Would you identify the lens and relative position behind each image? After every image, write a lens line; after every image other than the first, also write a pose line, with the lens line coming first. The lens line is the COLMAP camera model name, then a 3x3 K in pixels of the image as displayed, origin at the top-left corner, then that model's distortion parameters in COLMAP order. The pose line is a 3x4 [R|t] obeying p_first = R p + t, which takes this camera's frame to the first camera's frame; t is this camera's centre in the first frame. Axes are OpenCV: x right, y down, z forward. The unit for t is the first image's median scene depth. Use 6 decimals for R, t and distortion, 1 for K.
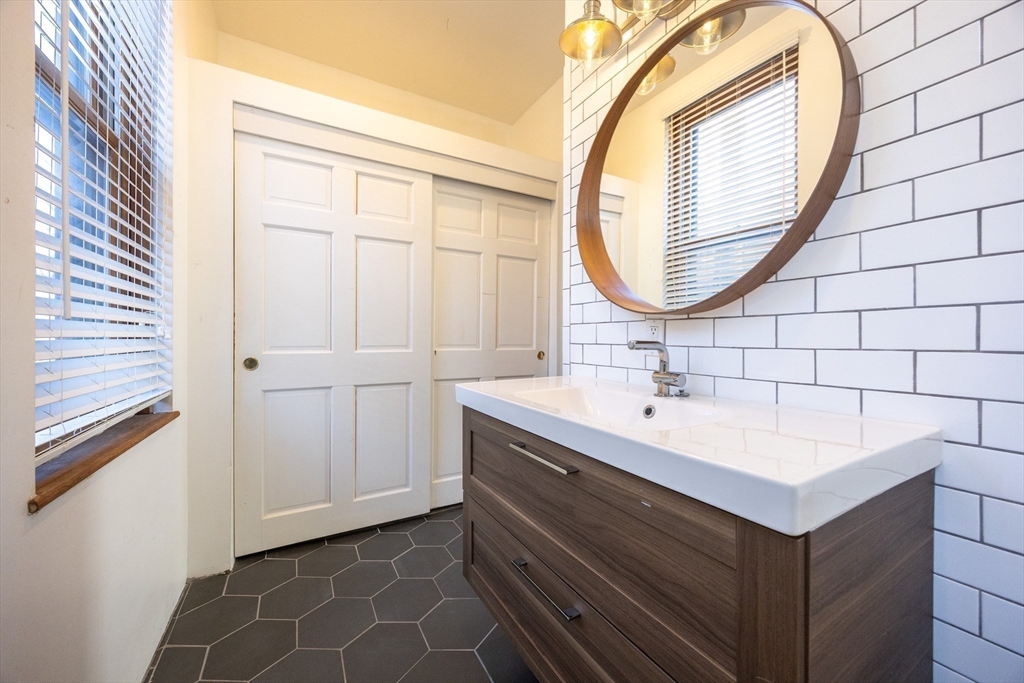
lens RADIAL K [[395.0, 0, 515.7], [0, 395.0, 338.6], [0, 0, 1]] dist [-0.001782, -0.000264]
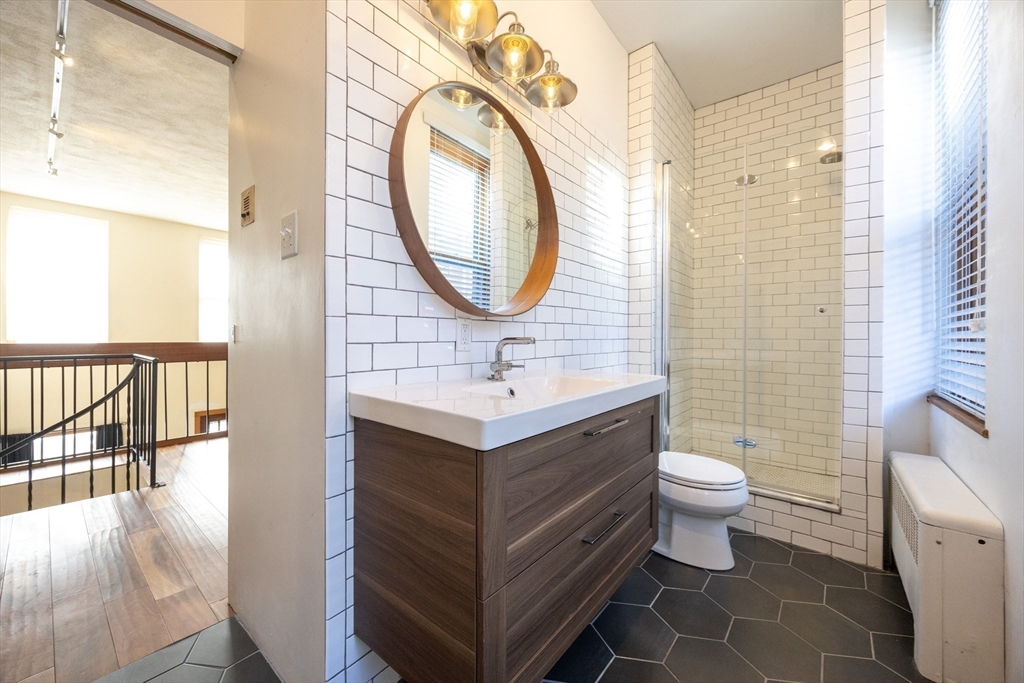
lens RADIAL K [[388.6, 0, 516.1], [0, 388.6, 340.9], [0, 0, 1]] dist [-0.001268, -0.000295]
pose [[-0.371602, -0.014571, 0.928278, -0.643109], [-0.004033, 0.999893, 0.014081, -0.001334], [-0.928384, 0.001489, -0.371621, 1.118883]]
